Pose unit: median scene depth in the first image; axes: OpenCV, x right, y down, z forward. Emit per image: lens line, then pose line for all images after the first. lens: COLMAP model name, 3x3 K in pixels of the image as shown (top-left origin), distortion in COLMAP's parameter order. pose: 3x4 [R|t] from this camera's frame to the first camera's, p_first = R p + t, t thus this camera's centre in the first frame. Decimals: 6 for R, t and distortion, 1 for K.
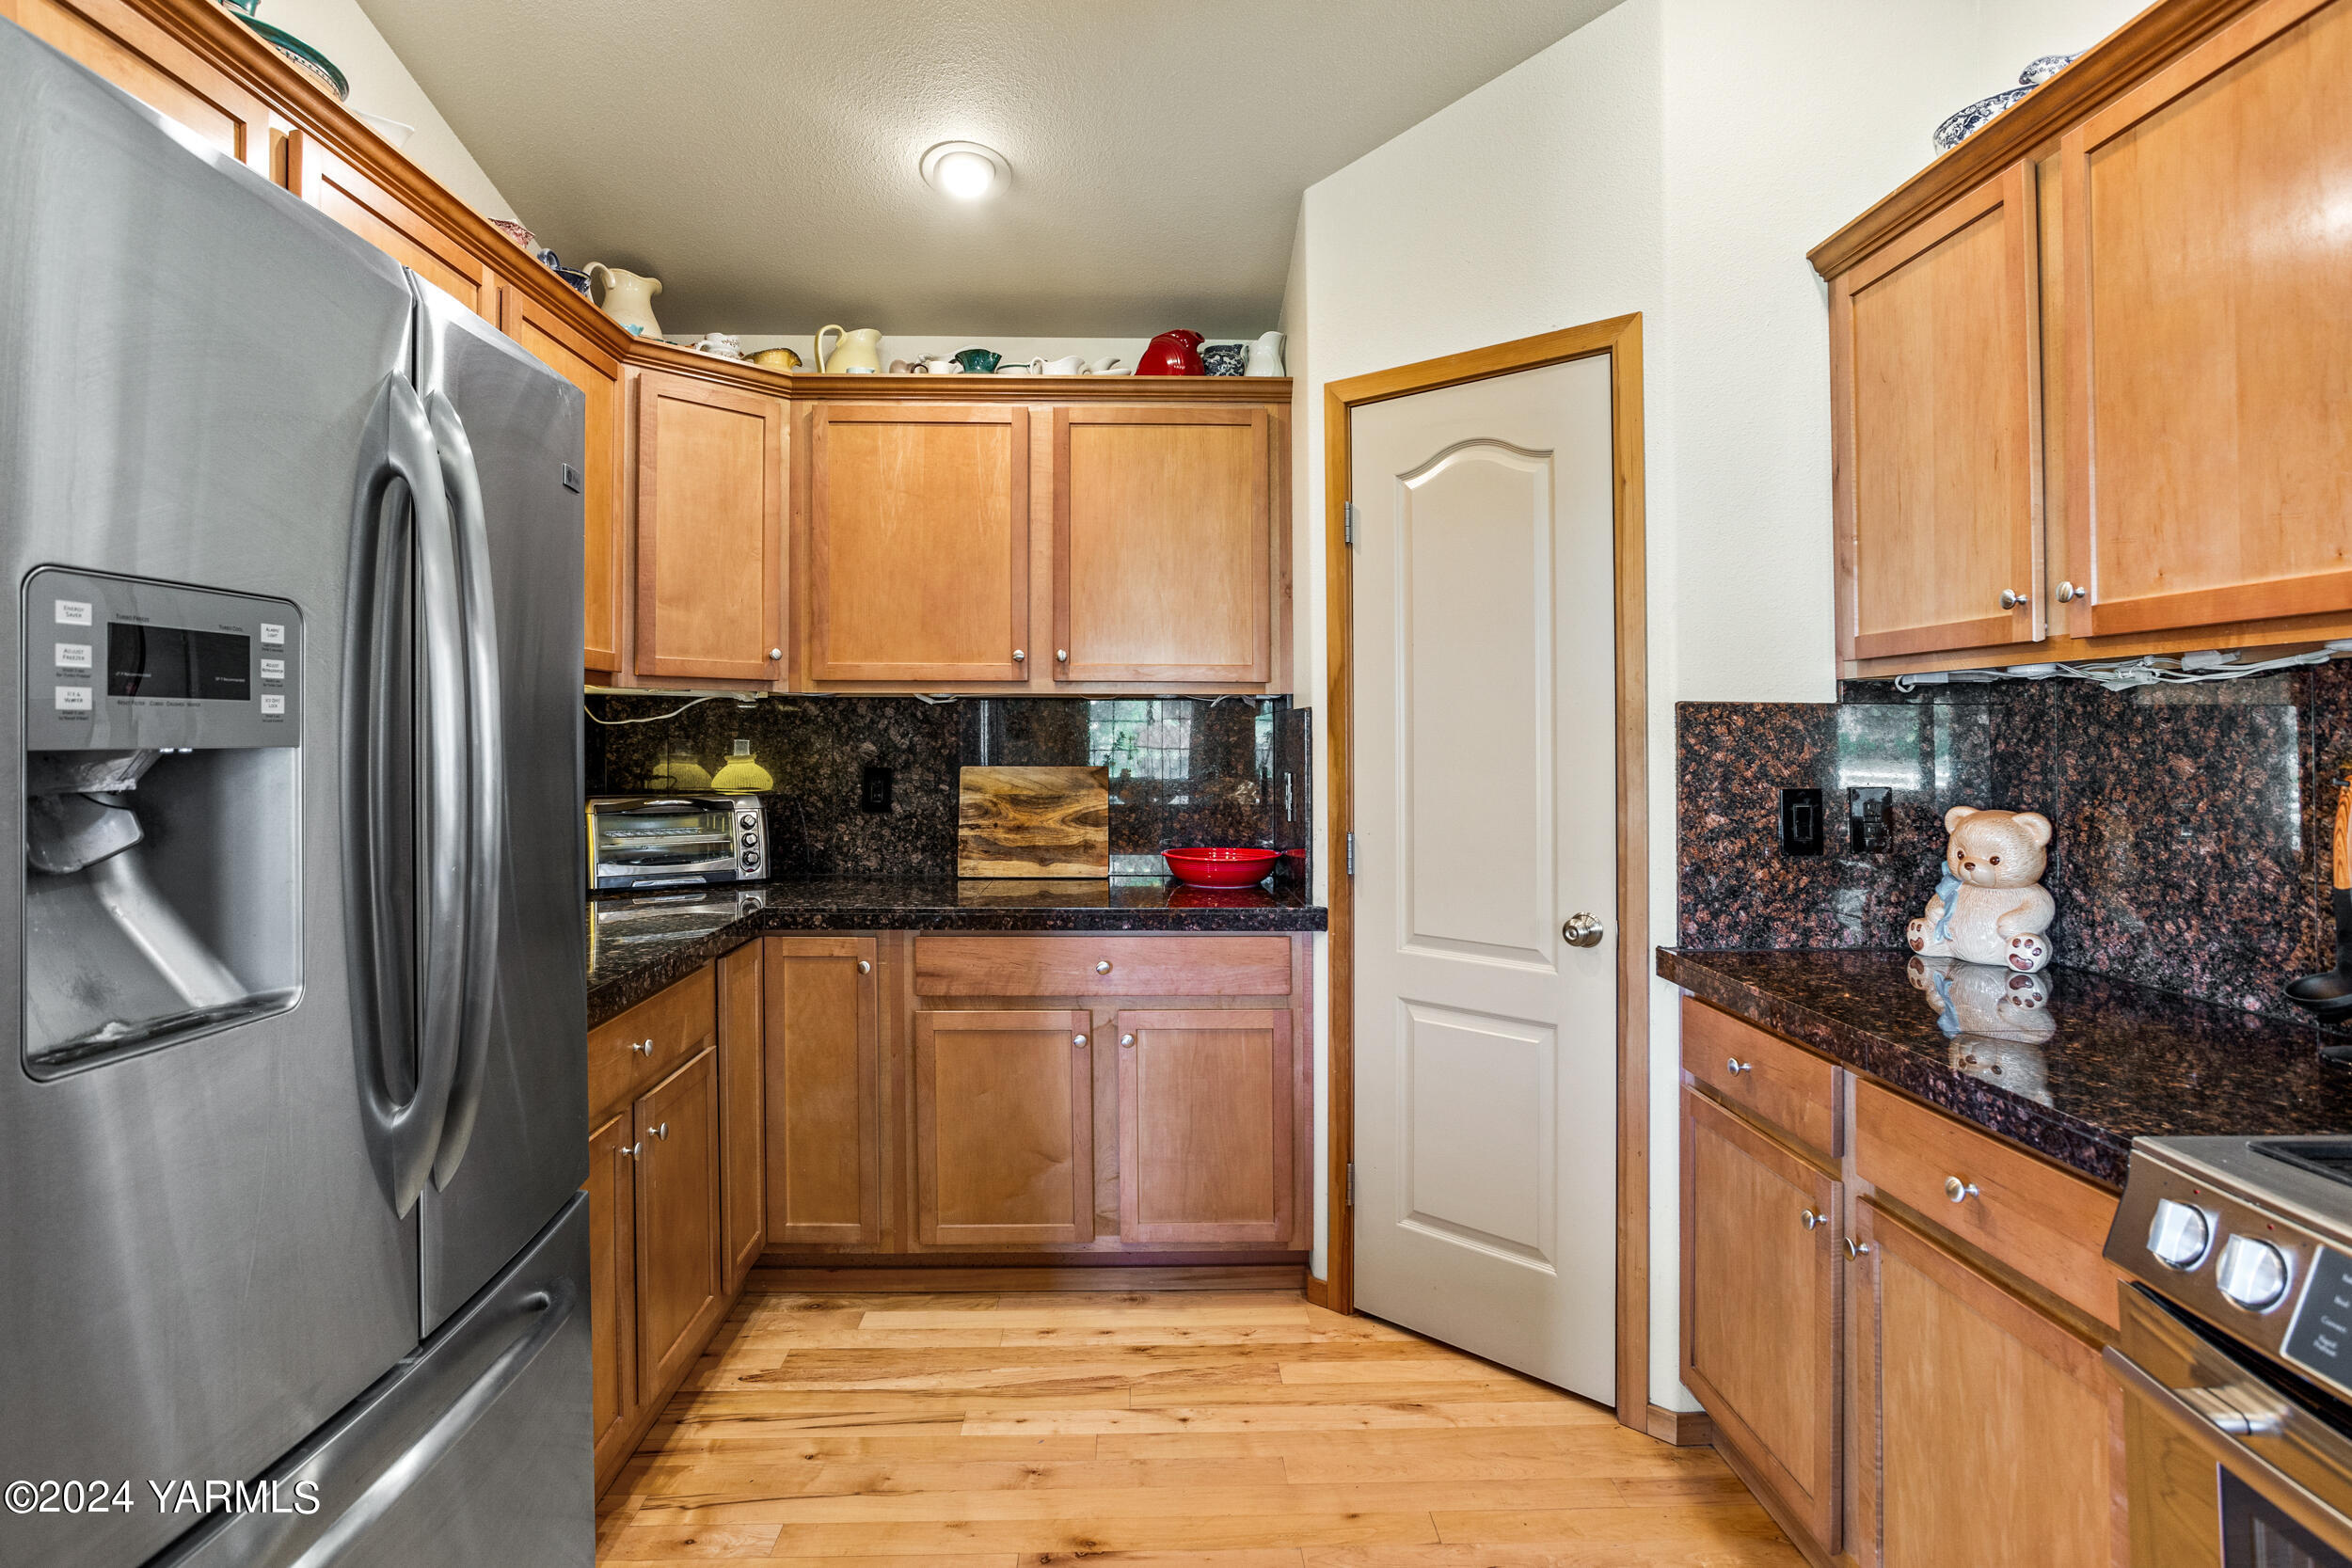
lens RADIAL K [[1258.1, 0, 1160.6], [0, 1258.1, 705.8], [0, 0, 1]] dist [-0.026250, 0.011615]
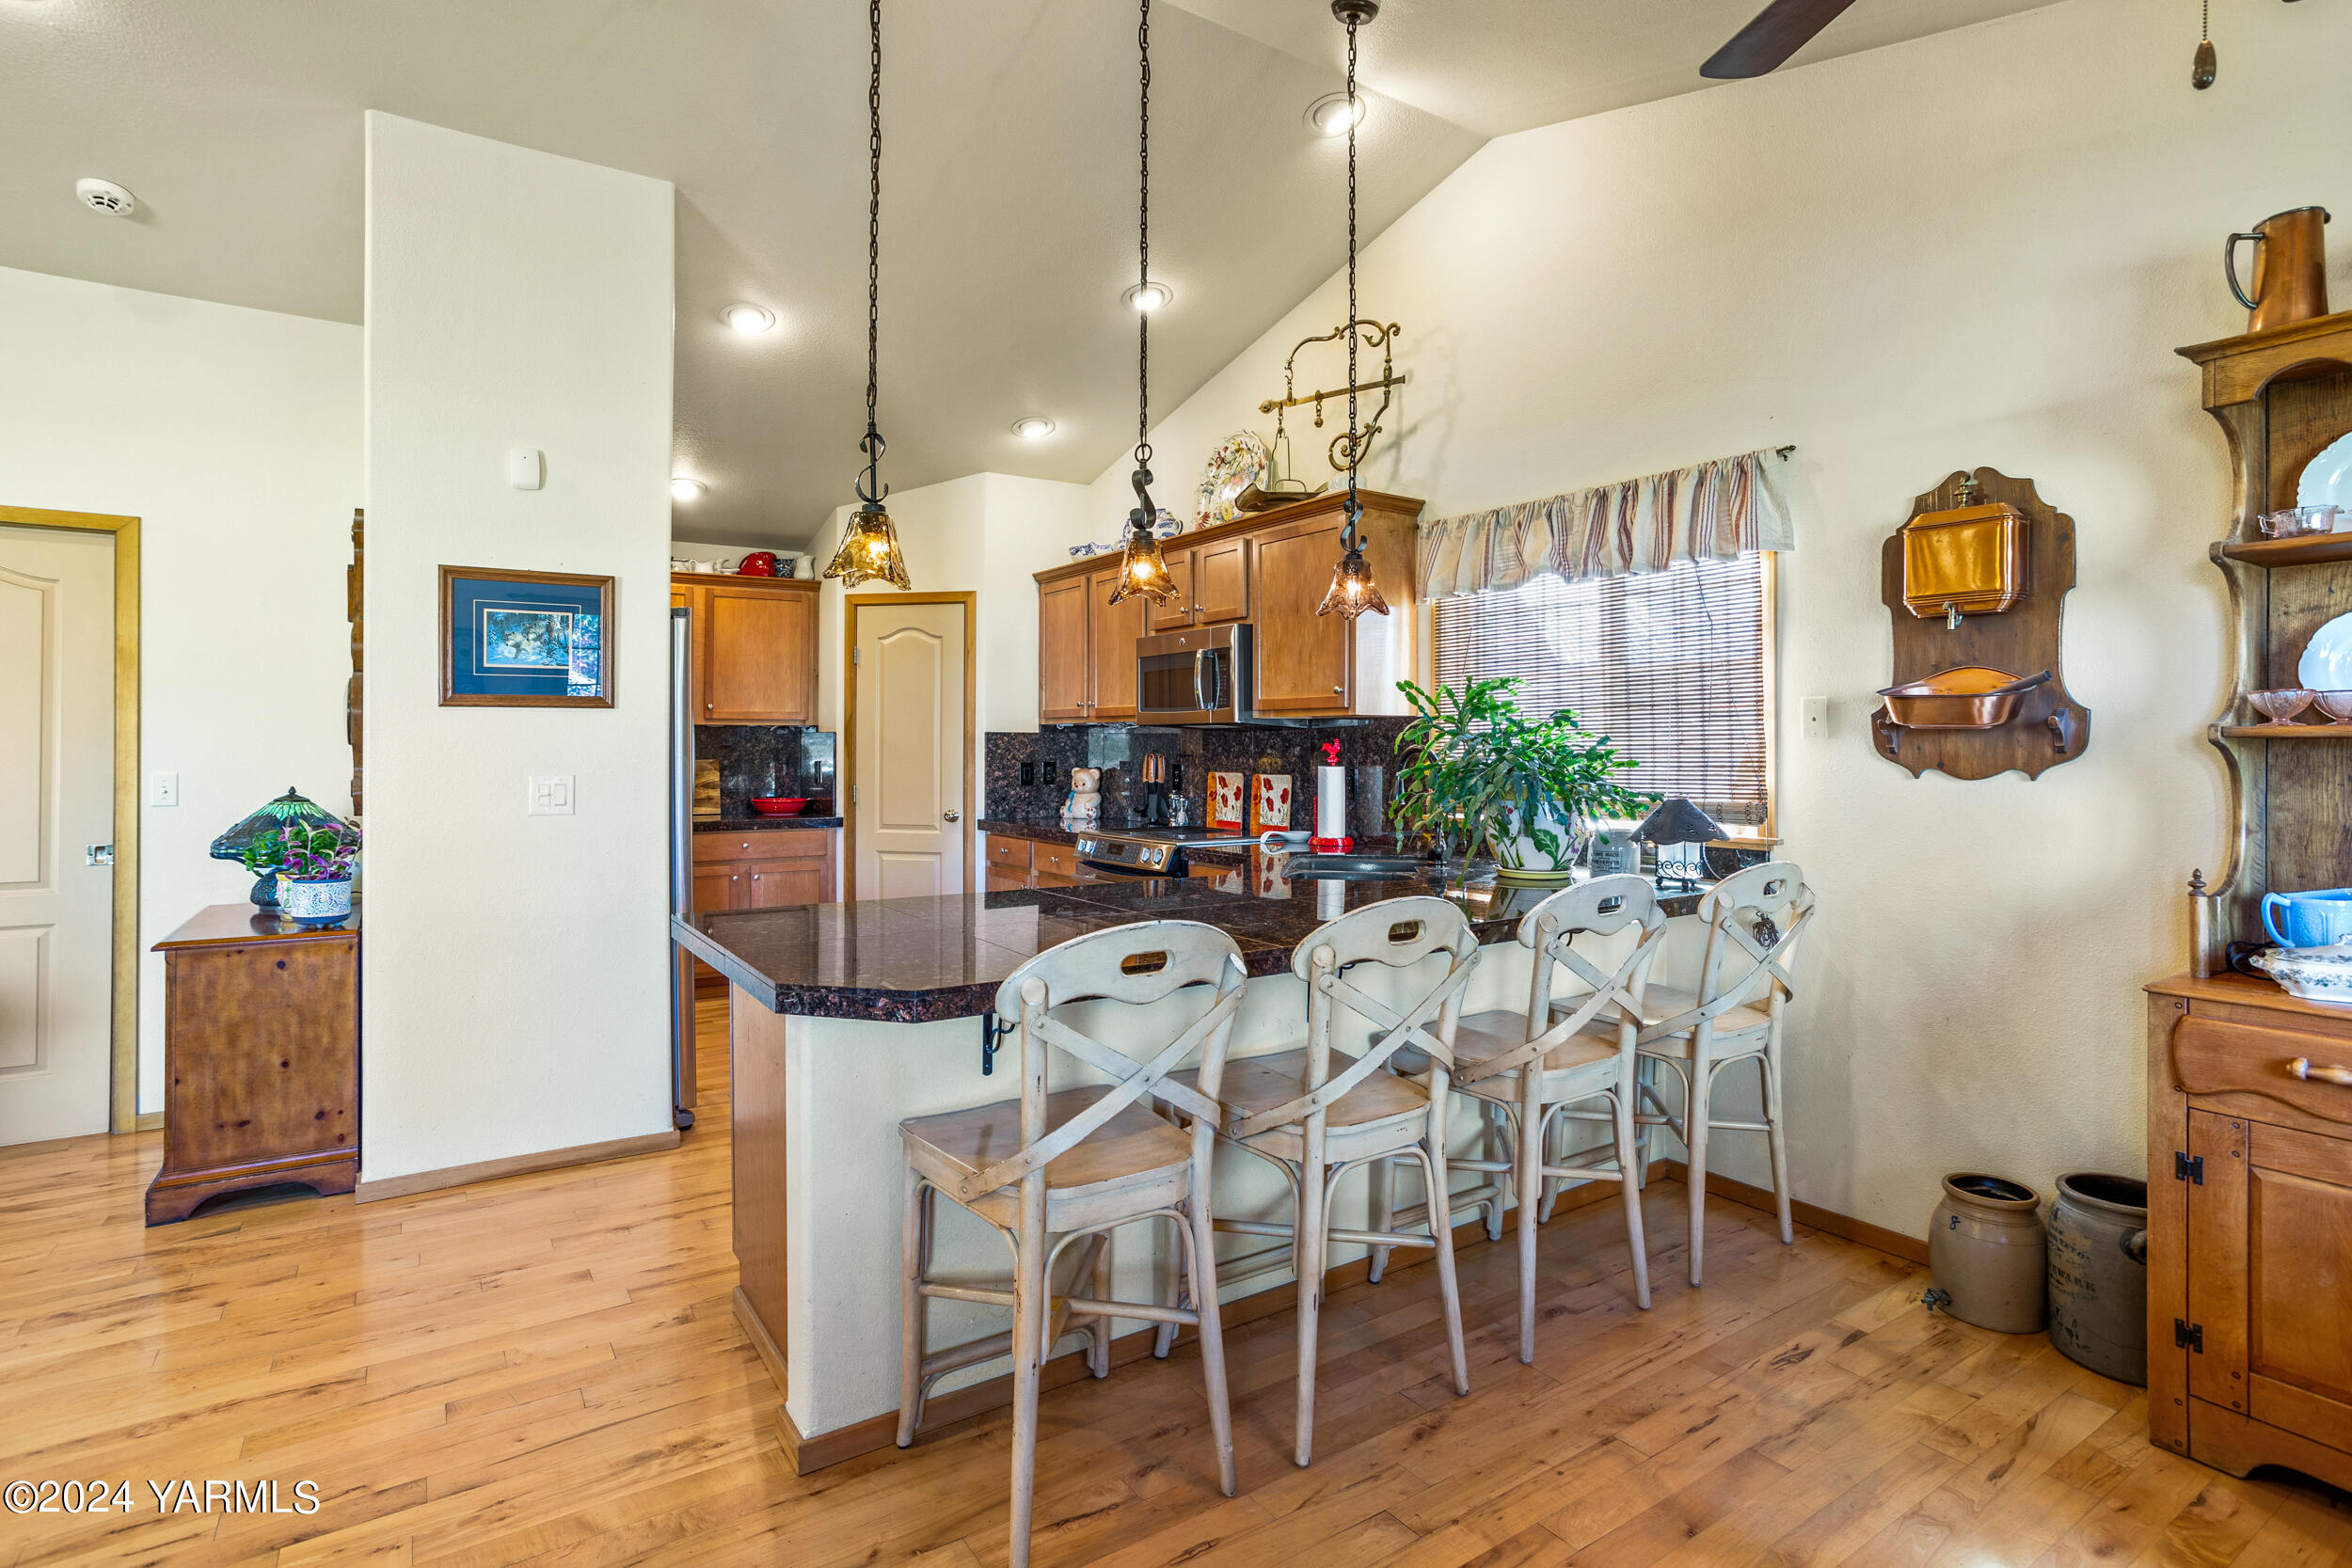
lens RADIAL K [[1138.4, 0, 1252.3], [0, 1138.4, 726.0], [0, 0, 1]] dist [-0.017006, 0.004705]
pose [[0.812052, 0.006113, 0.583553, -0.580641], [-0.012631, 0.999895, 0.007103, -0.041412], [-0.583448, -0.013139, 0.812044, -1.395737]]
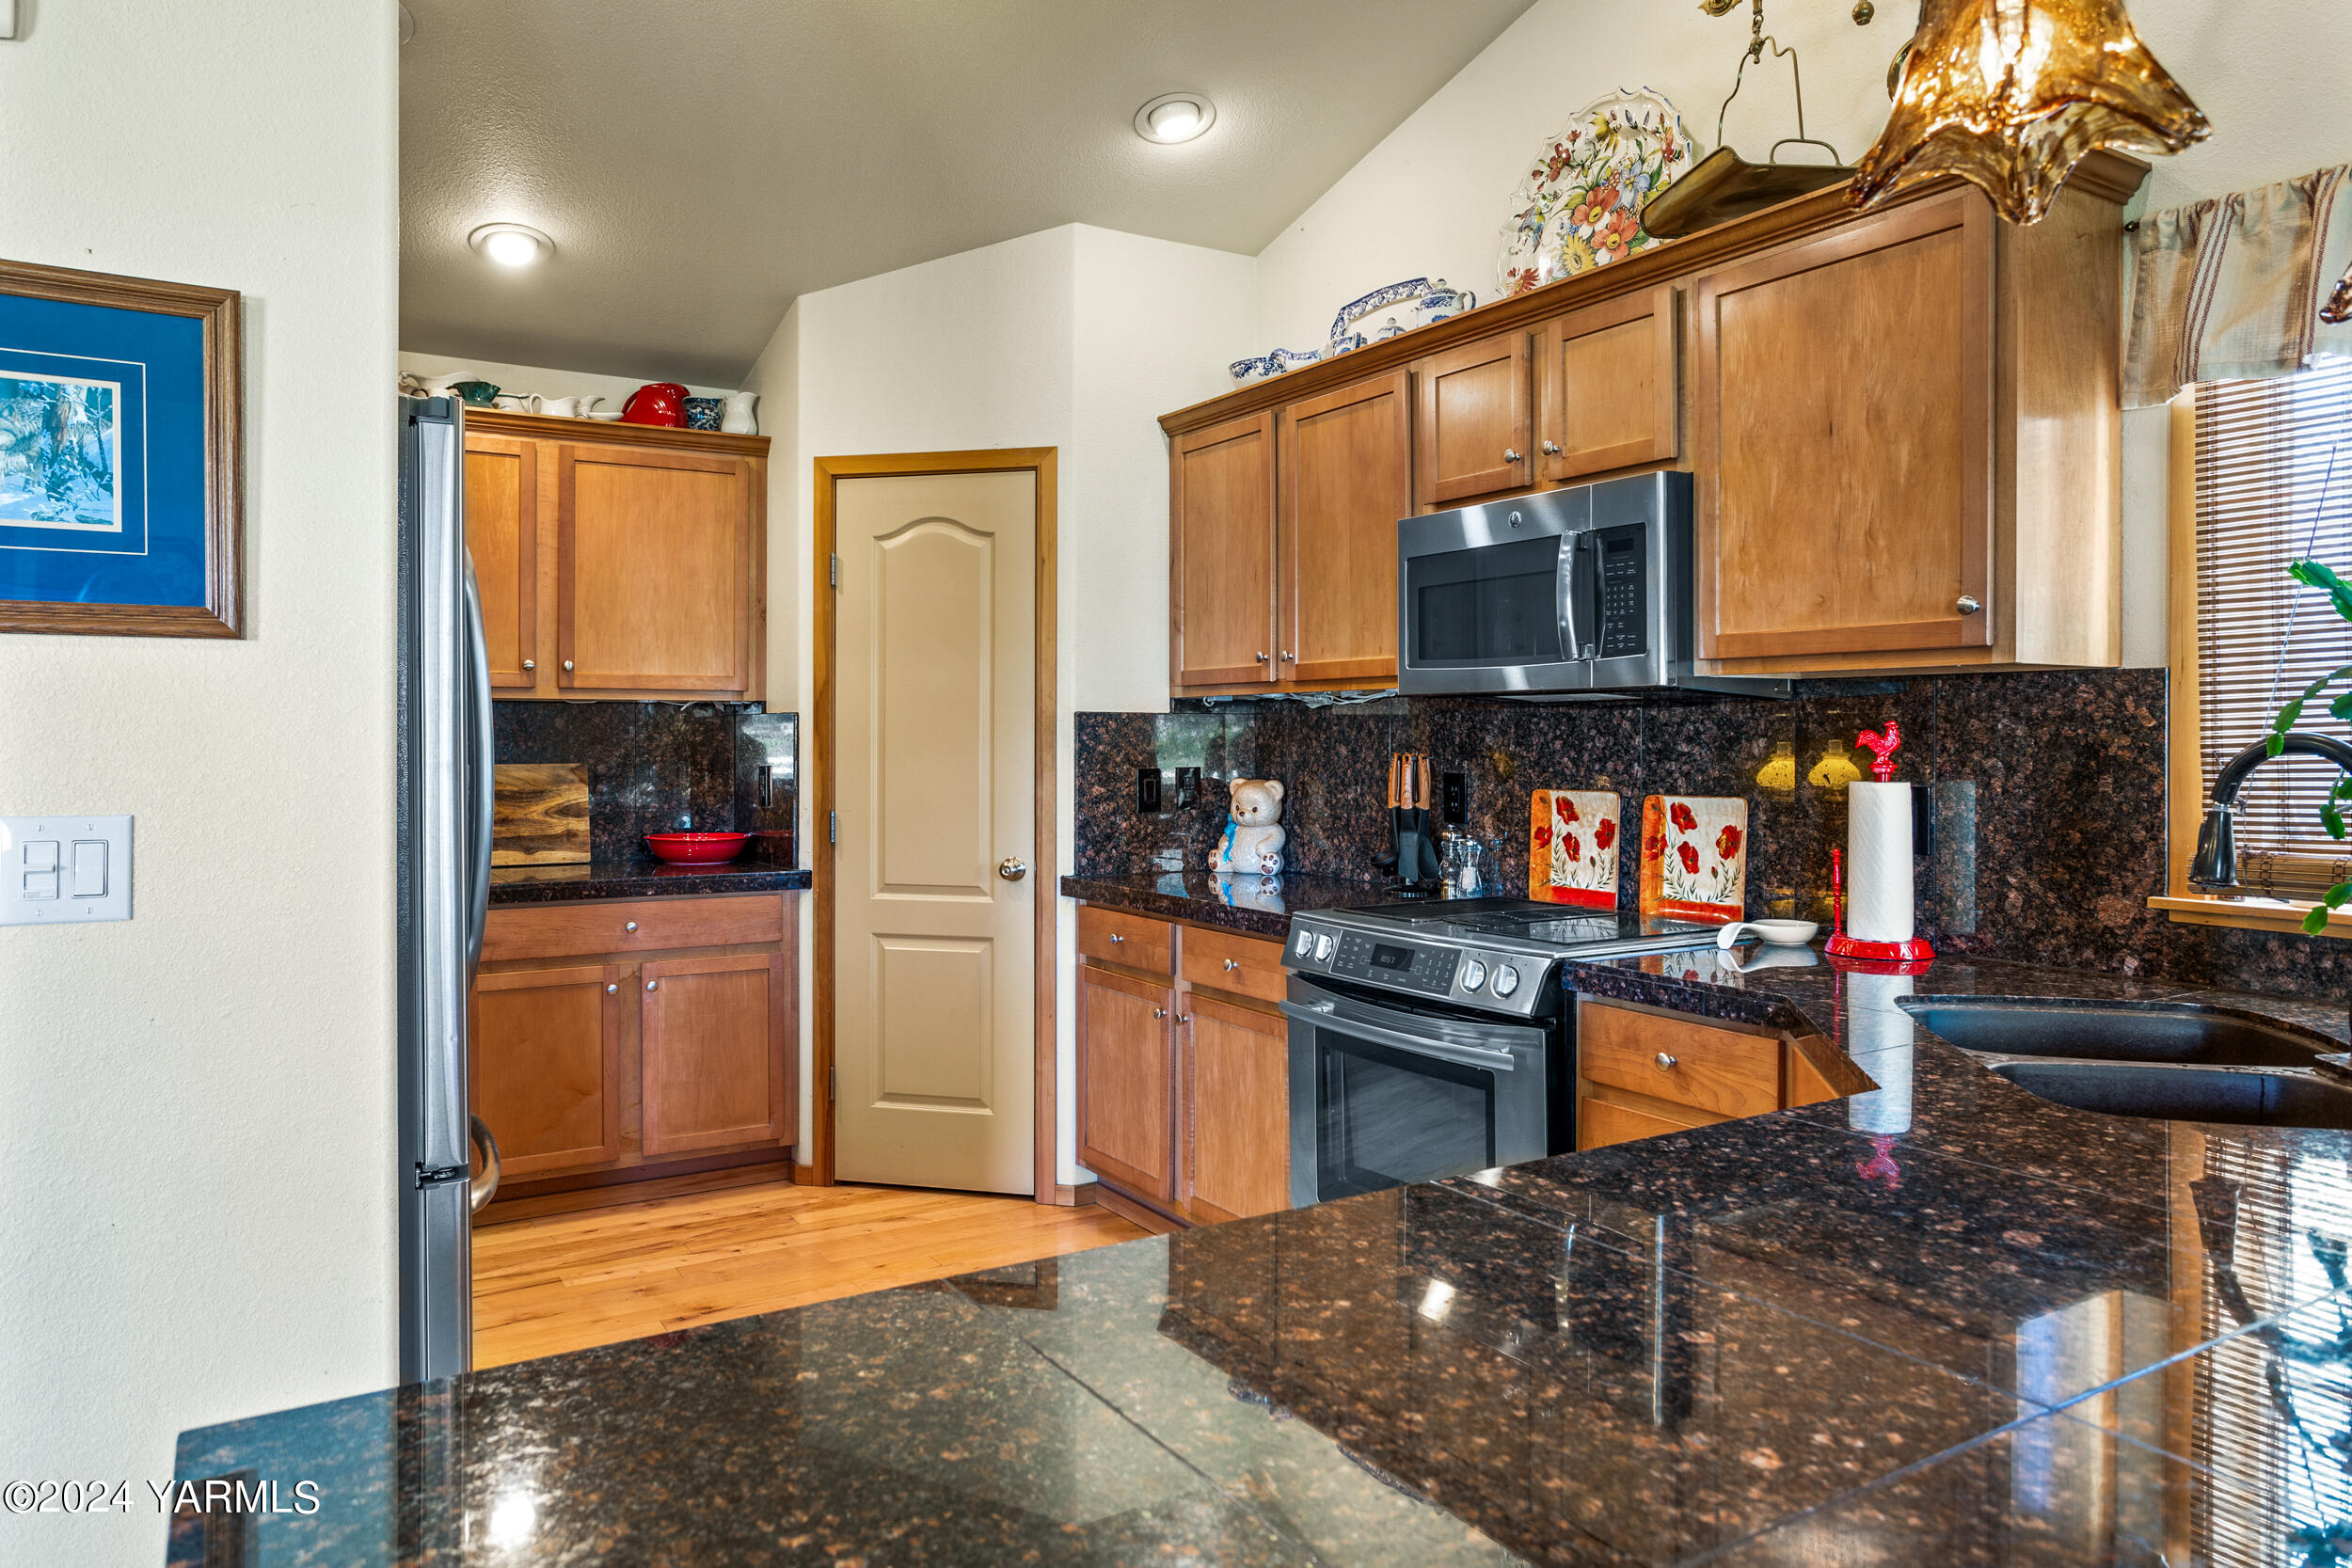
lens RADIAL K [[1557.0, 0, 1252.0], [0, 1557.0, 711.3], [0, 0, 1]] dist [-0.002821, 0.004214]
pose [[0.845859, 0.003617, 0.533395, -0.393023], [-0.009639, 0.999917, 0.008504, -0.020903], [-0.533320, -0.012334, 0.845824, -0.671001]]
